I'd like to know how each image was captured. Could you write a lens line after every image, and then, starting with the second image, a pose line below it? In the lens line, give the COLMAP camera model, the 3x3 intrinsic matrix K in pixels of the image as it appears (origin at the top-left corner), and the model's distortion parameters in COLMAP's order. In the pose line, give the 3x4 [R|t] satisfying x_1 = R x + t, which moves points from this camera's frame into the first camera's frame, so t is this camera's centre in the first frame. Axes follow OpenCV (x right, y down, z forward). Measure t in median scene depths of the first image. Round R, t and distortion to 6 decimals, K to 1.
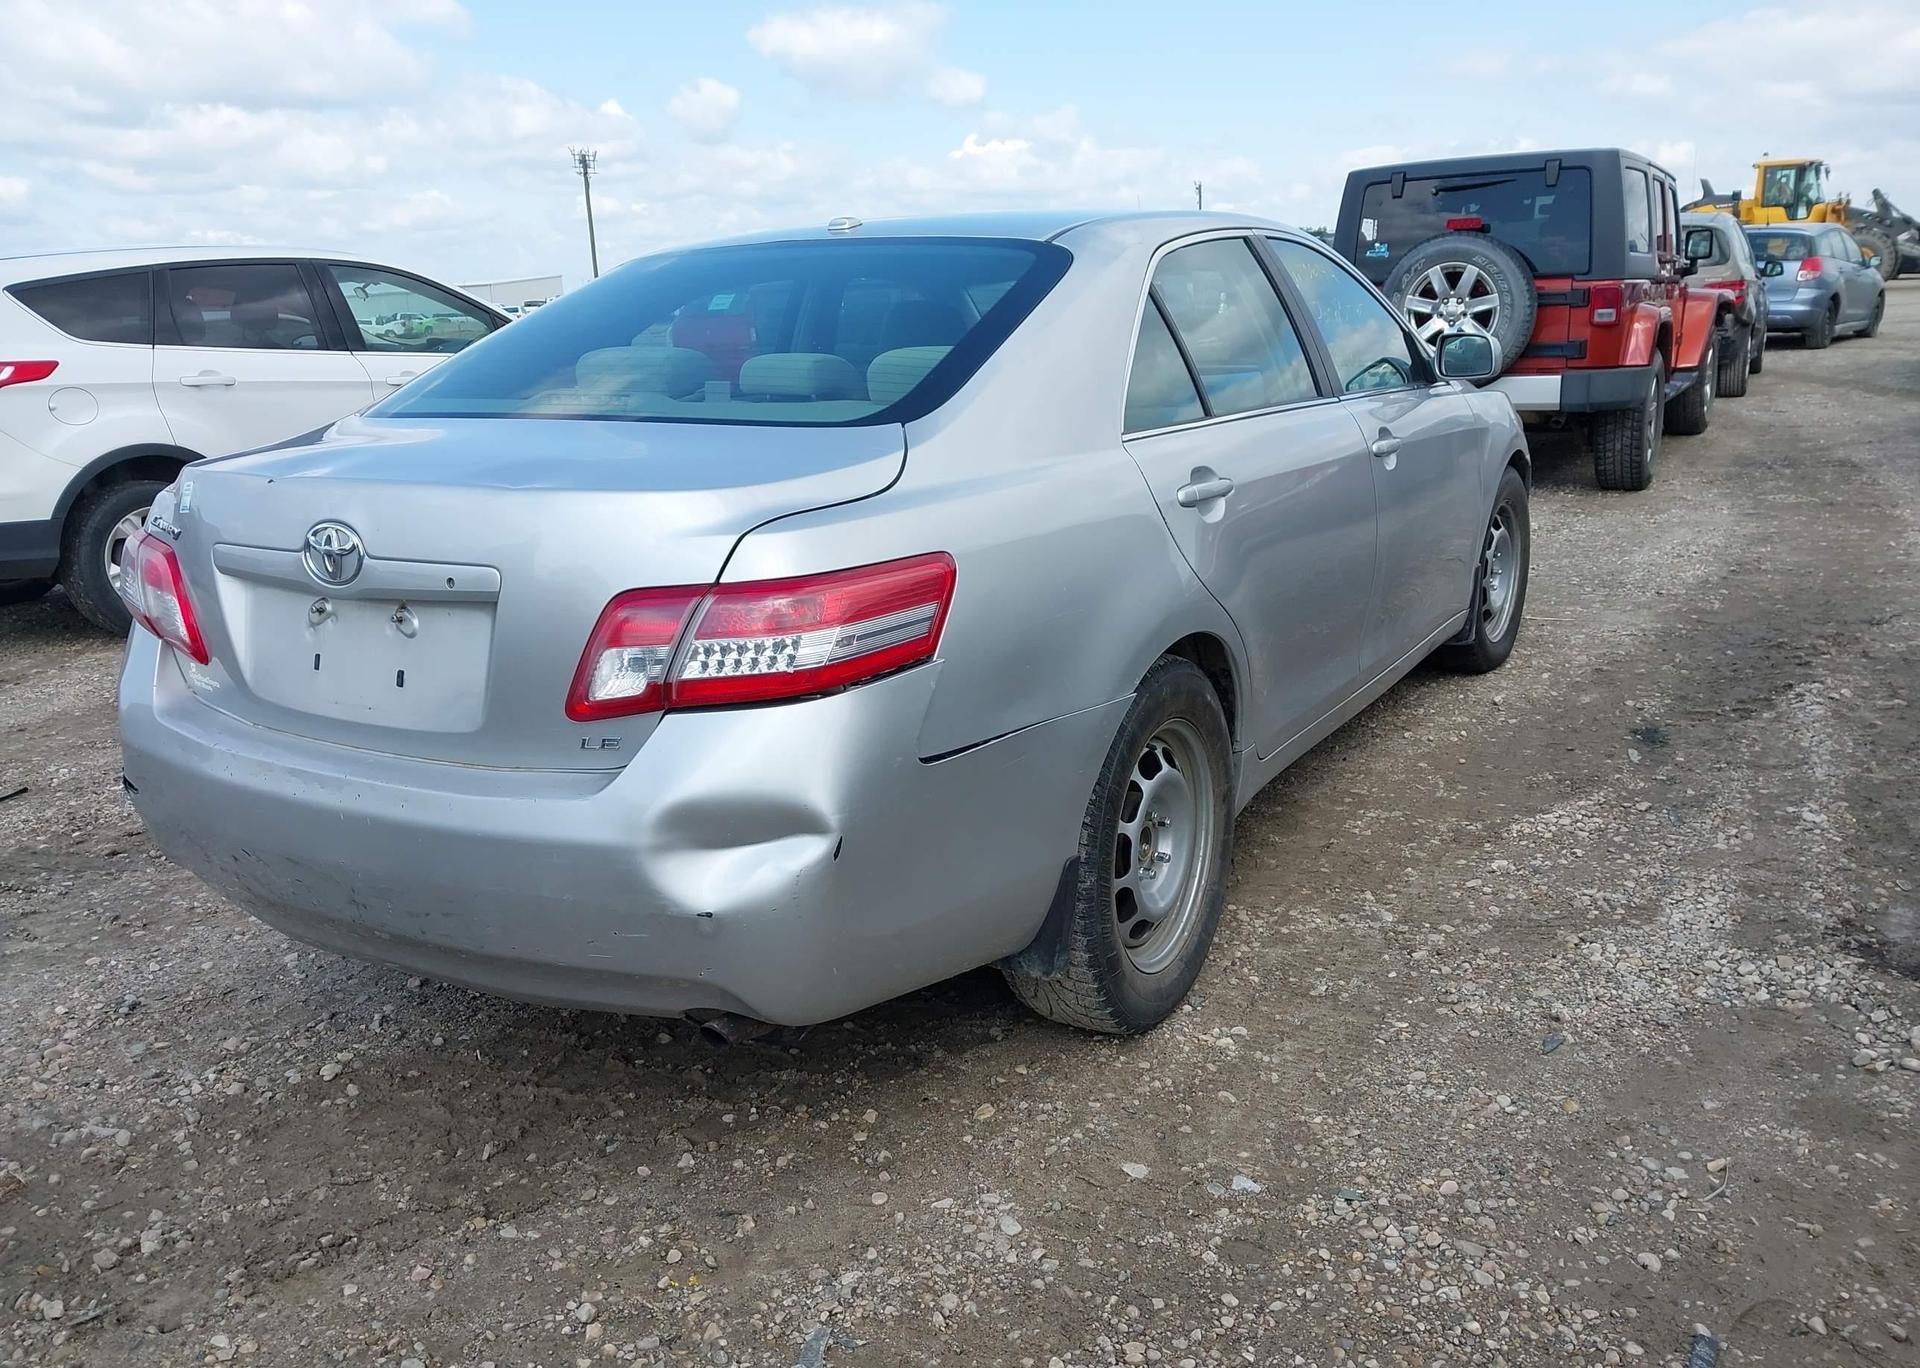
lens RADIAL K [[1498.1, 0, 954.6], [0, 1498.1, 745.2], [0, 0, 1]] dist [0.075805, -0.095046]
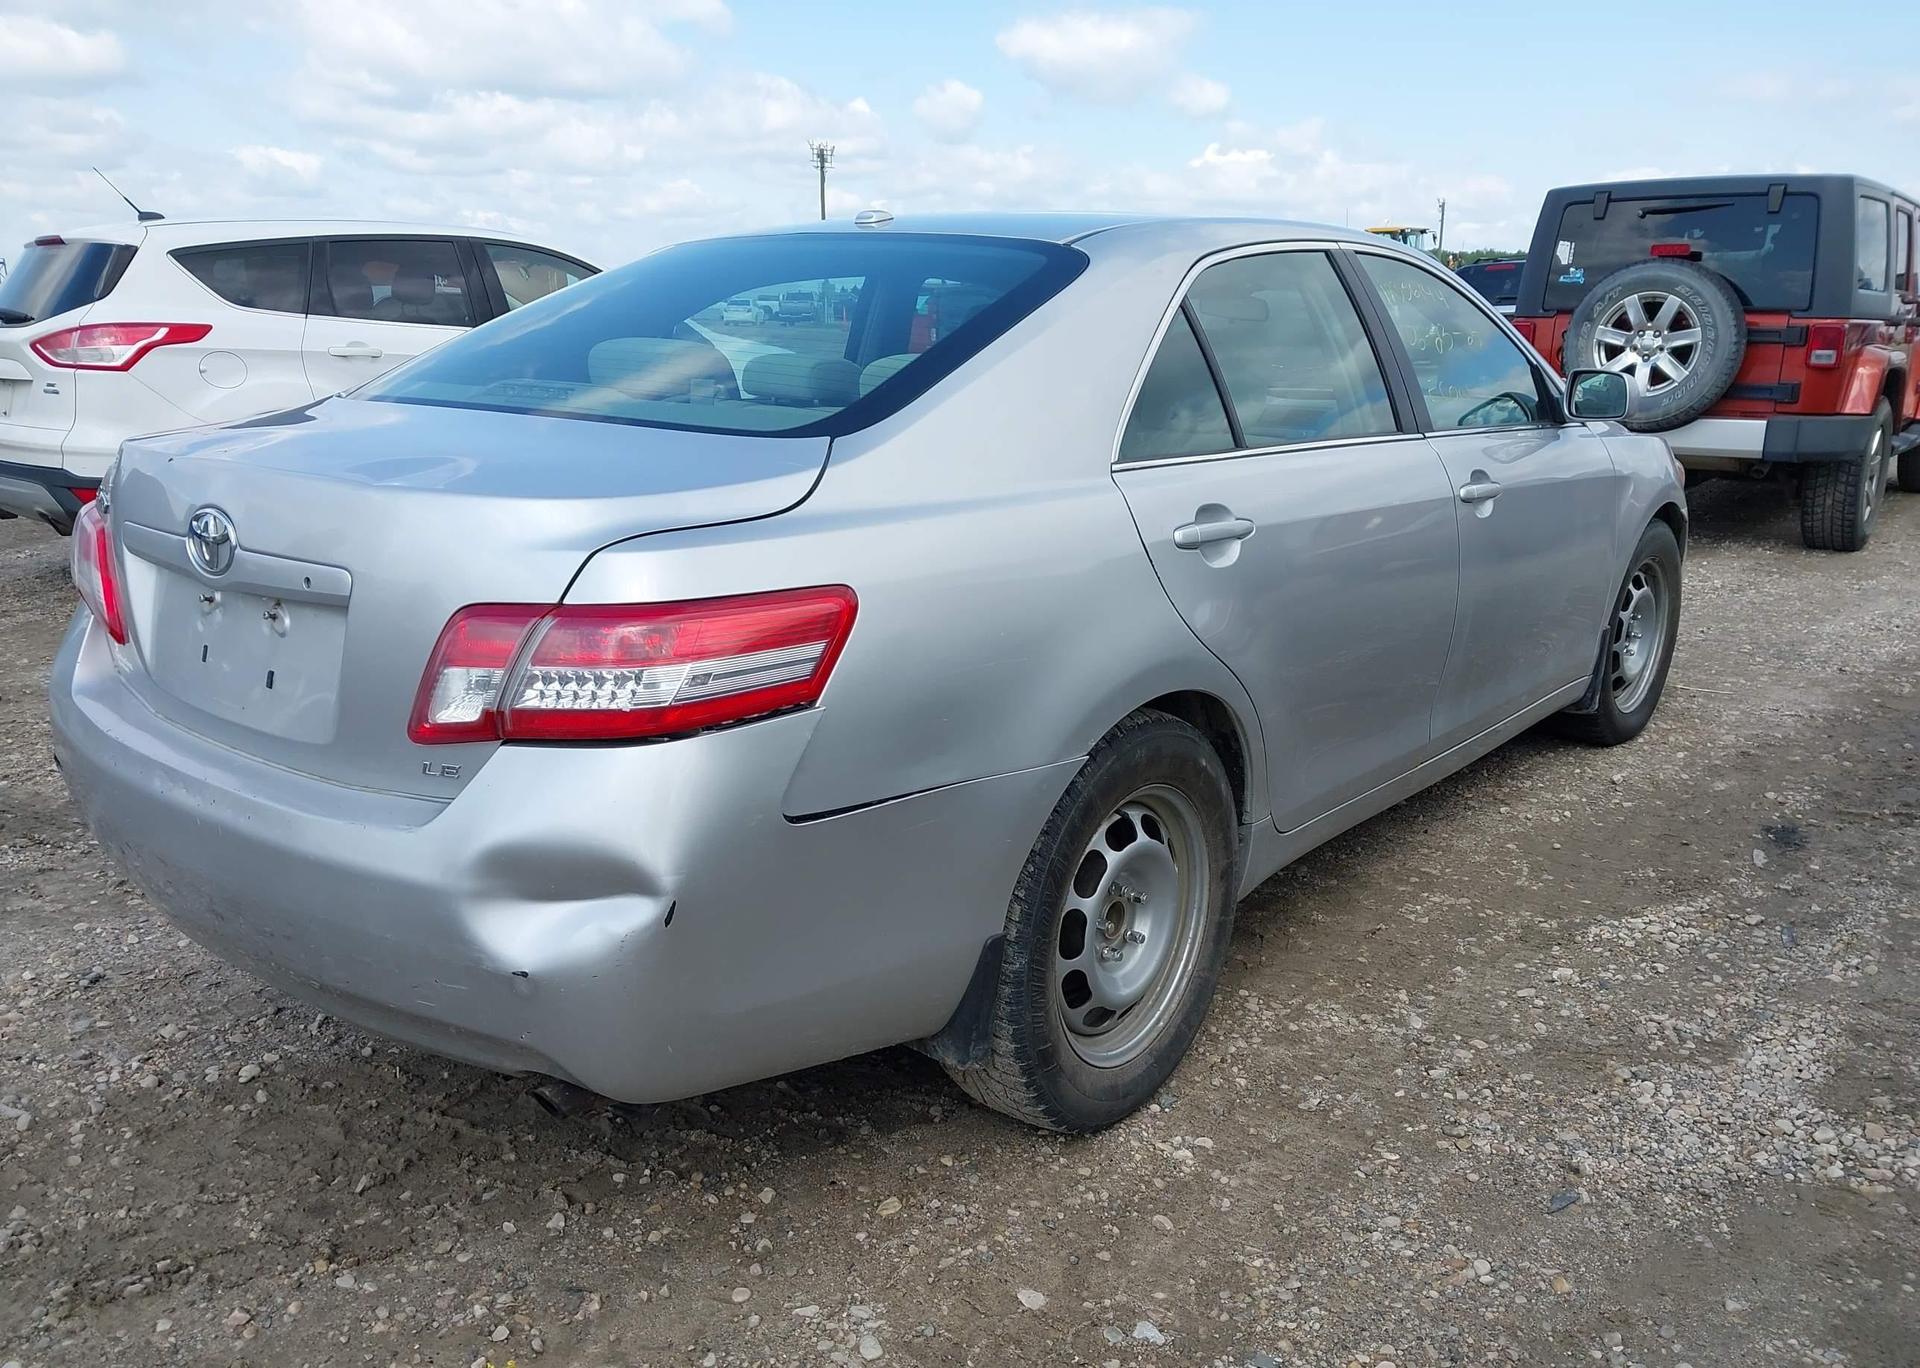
lens RADIAL K [[1511.1, 0, 957.2], [0, 1511.1, 737.4], [0, 0, 1]] dist [0.014819, 0.013784]
pose [[0.988807, 0.083103, -0.123913, 0.137677], [-0.083945, 0.996469, -0.001577, -0.033984], [0.123344, 0.011961, 0.992292, 0.098665]]
